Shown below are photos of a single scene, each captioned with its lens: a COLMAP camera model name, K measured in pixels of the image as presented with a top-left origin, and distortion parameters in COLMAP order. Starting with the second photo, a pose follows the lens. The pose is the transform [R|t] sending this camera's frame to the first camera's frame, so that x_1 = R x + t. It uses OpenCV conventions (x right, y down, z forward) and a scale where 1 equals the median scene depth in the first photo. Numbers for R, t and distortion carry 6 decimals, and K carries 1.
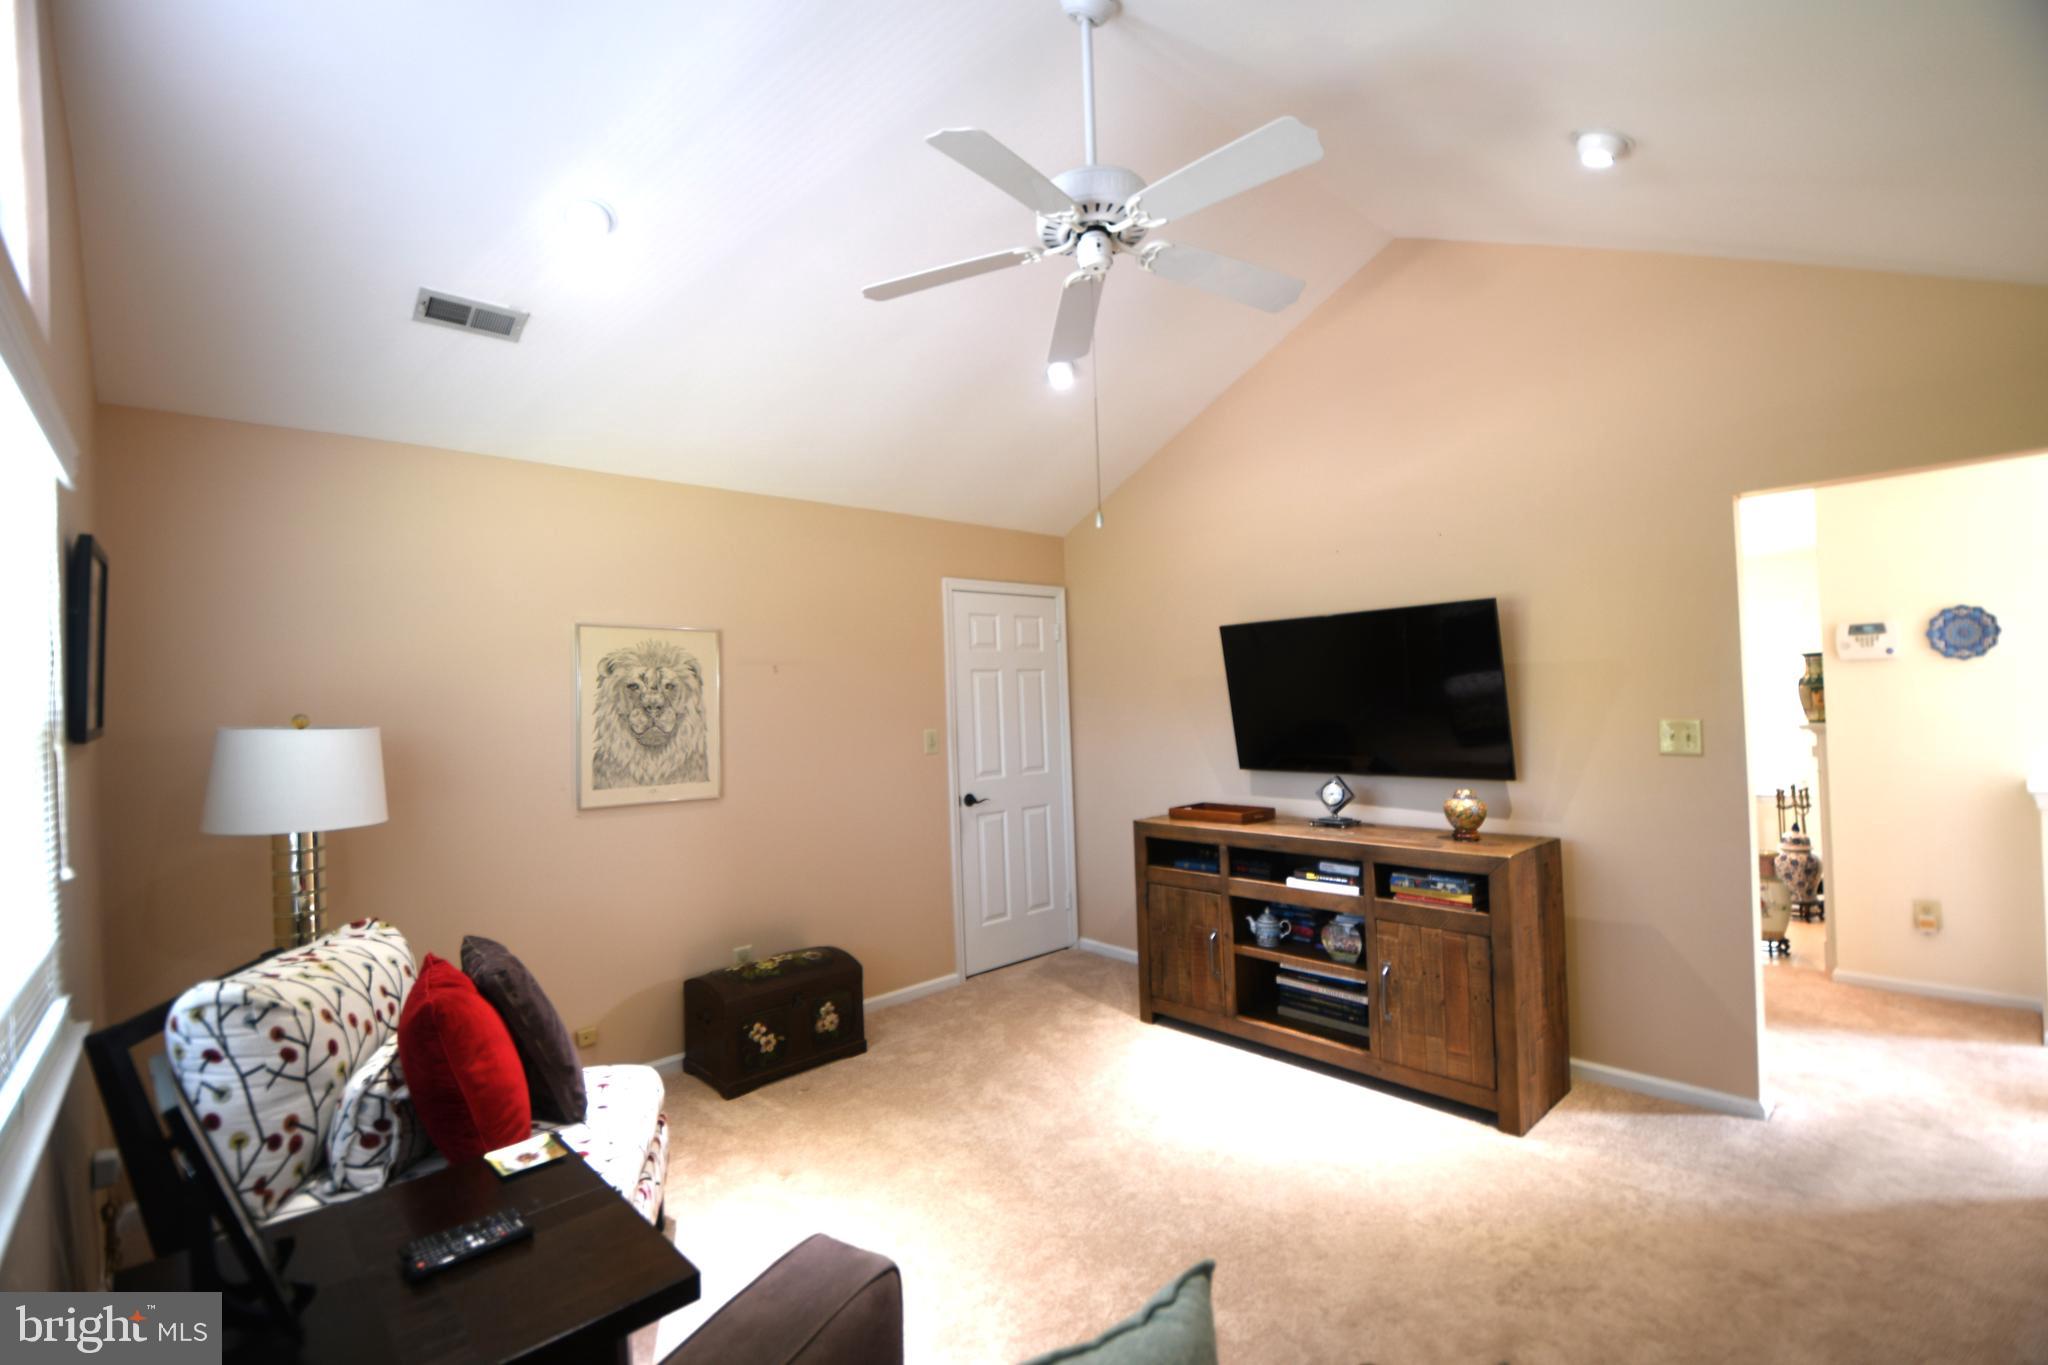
lens RADIAL K [[897.8, 0, 1013.7], [0, 897.8, 690.3], [0, 0, 1]] dist [0.022327, -0.027749]
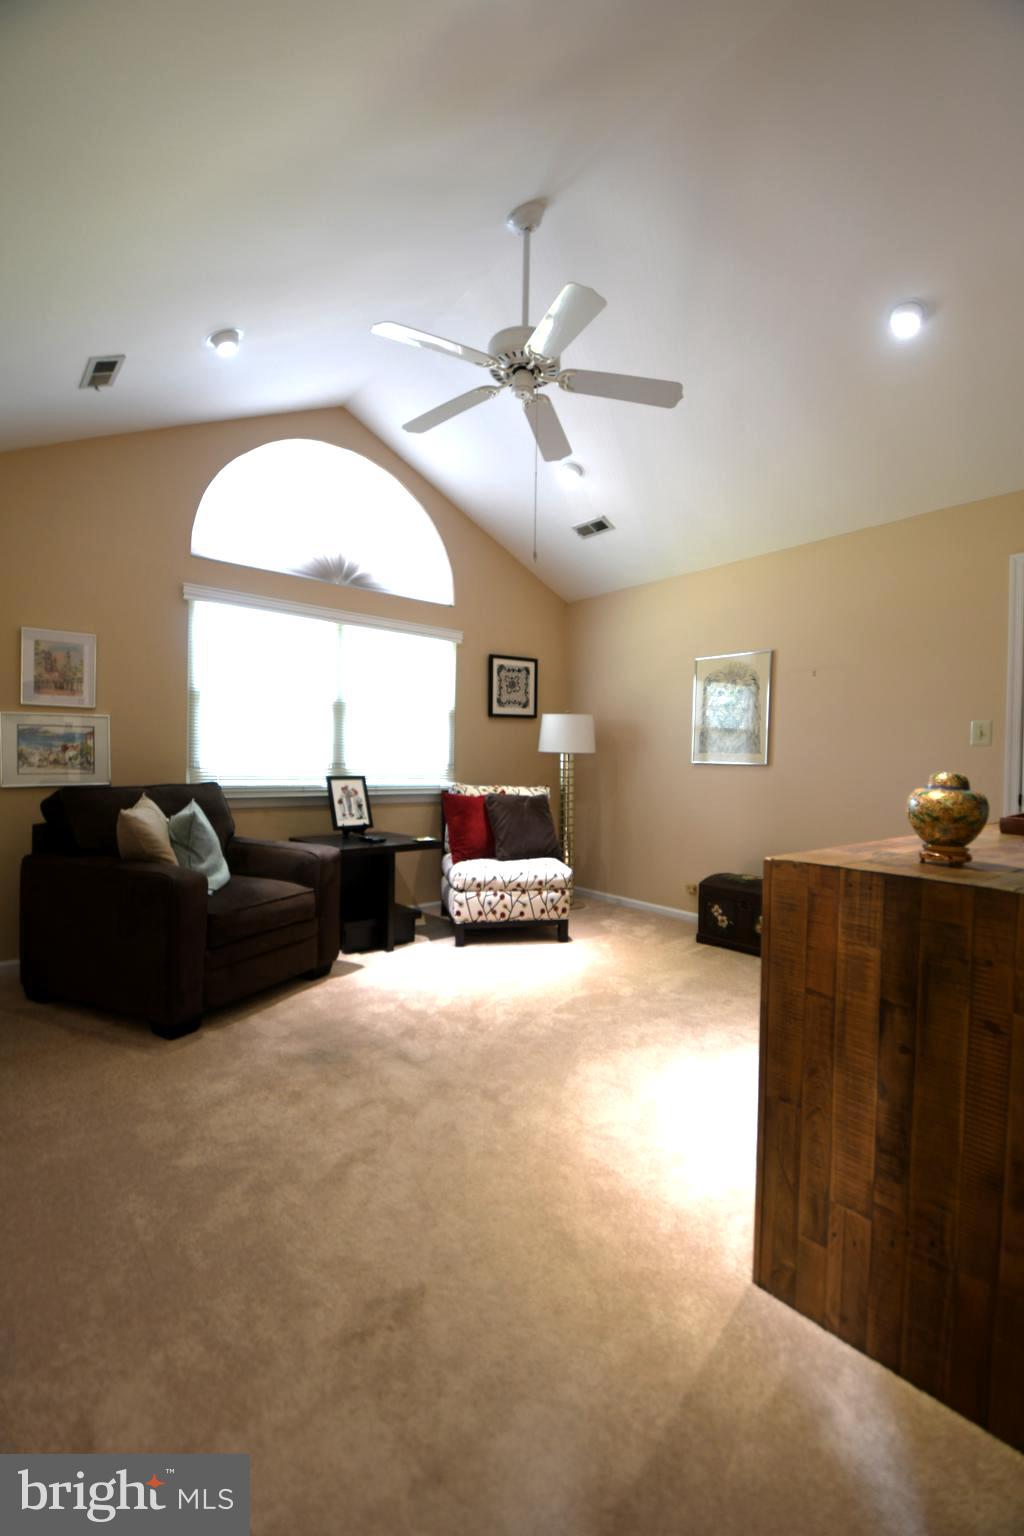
lens RADIAL K [[673.3, 0, 523.3], [0, 673.3, 772.7], [0, 0, 1]] dist [0.022327, -0.027749]
pose [[-0.045361, 0.043711, -0.998014, 0.871064], [-0.008365, 0.998991, 0.044134, 0.094249], [0.998936, 0.010351, -0.044949, 0.715715]]
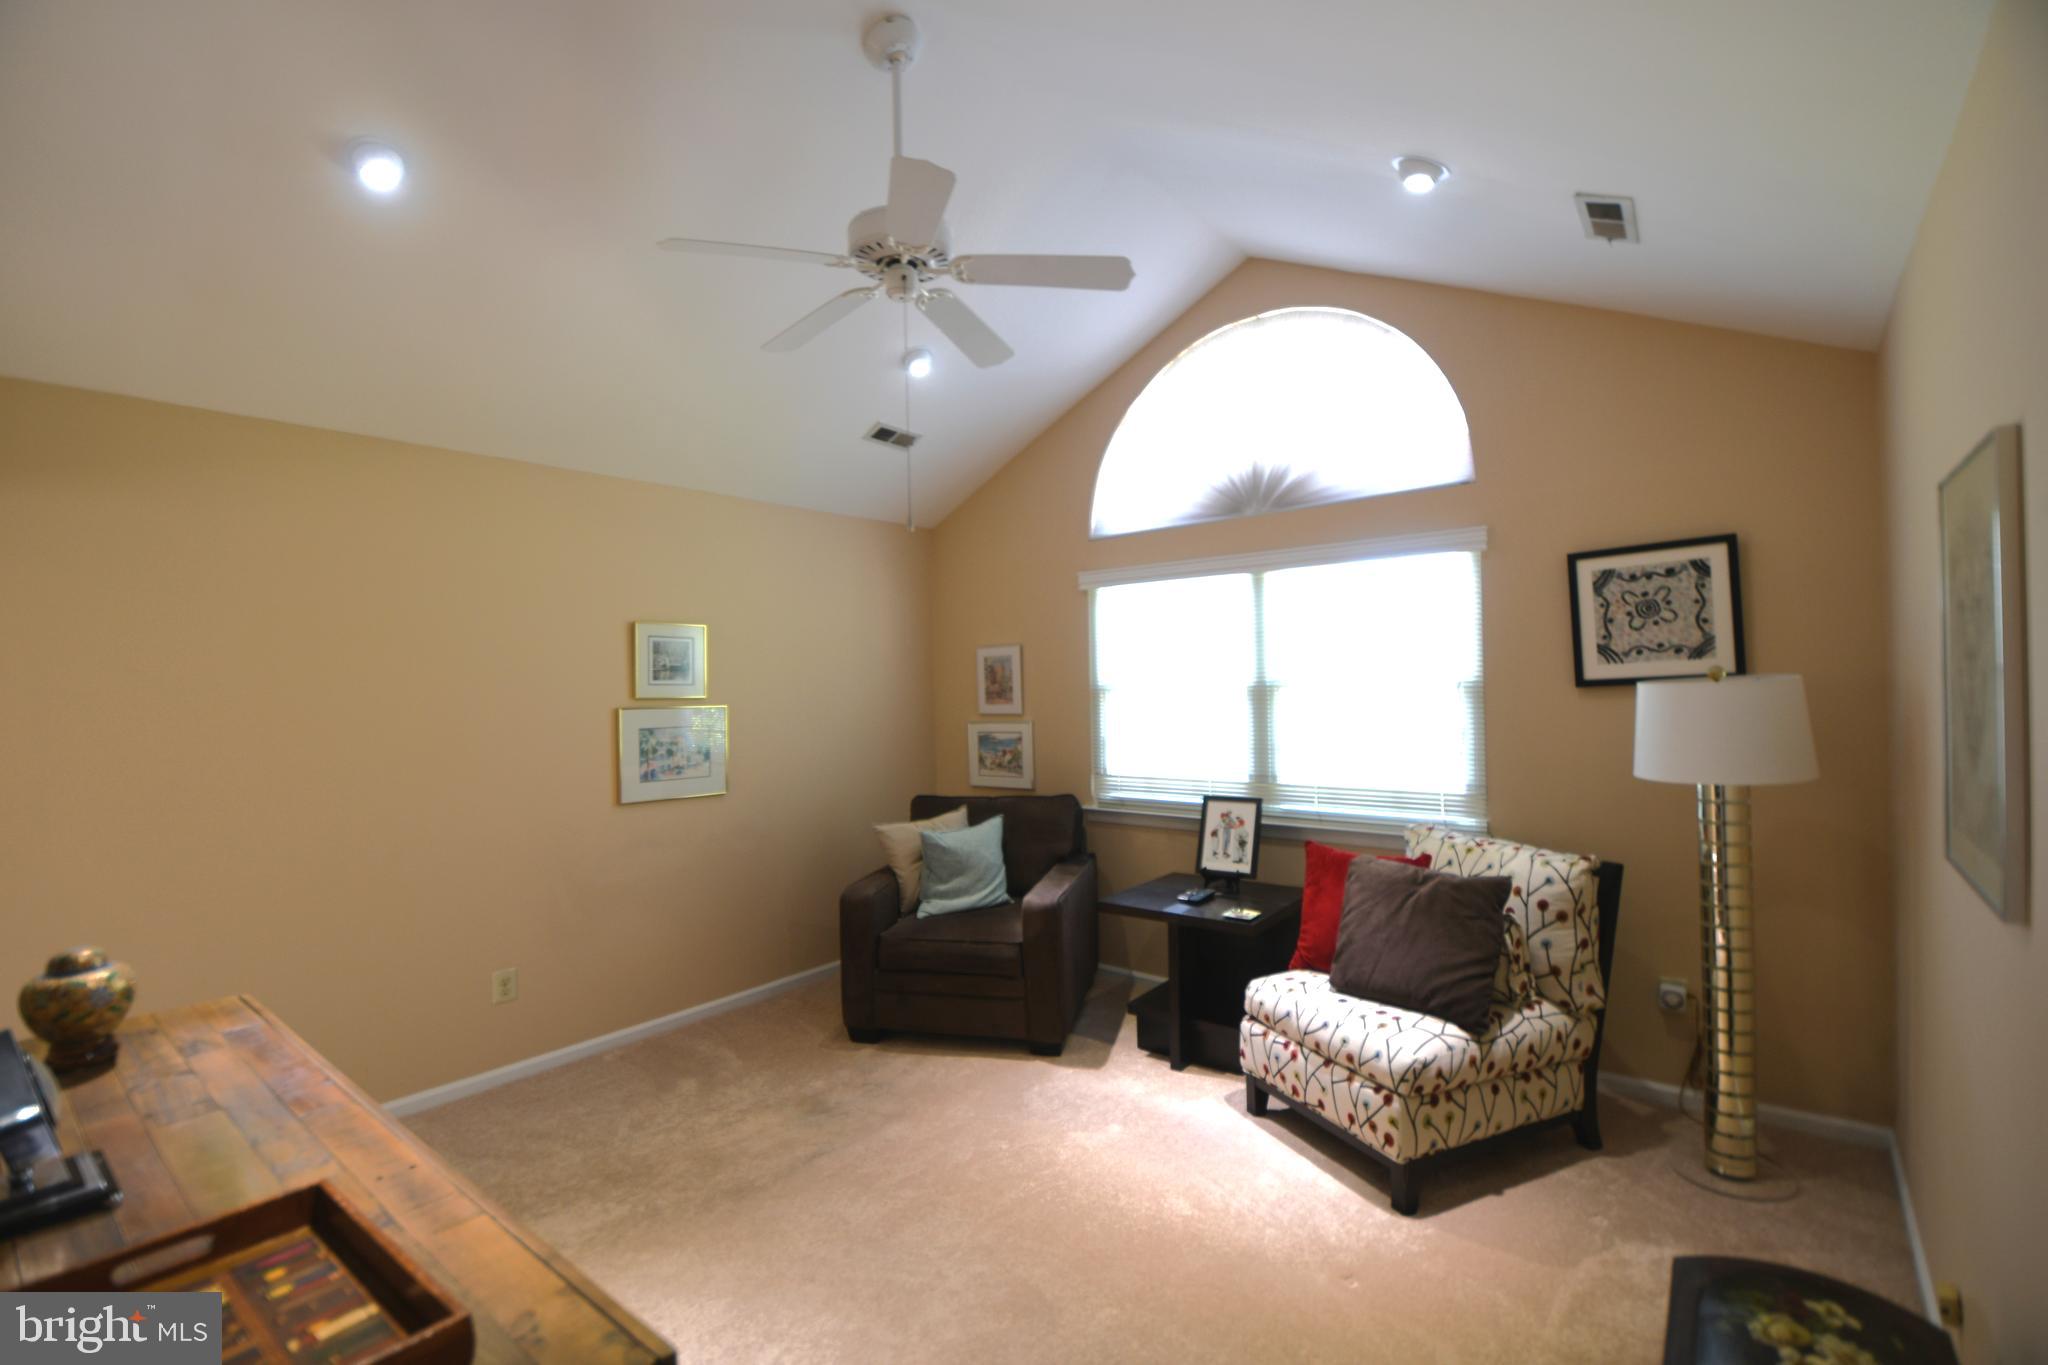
lens RADIAL K [[897.8, 0, 1013.7], [0, 897.8, 690.3], [0, 0, 1]] dist [0.022327, -0.027749]
pose [[-0.989388, 0.052462, -0.135498, 0.089478], [0.053002, 0.998594, -0.000381, 0.010968], [0.135288, -0.007559, -0.990778, 1.408780]]
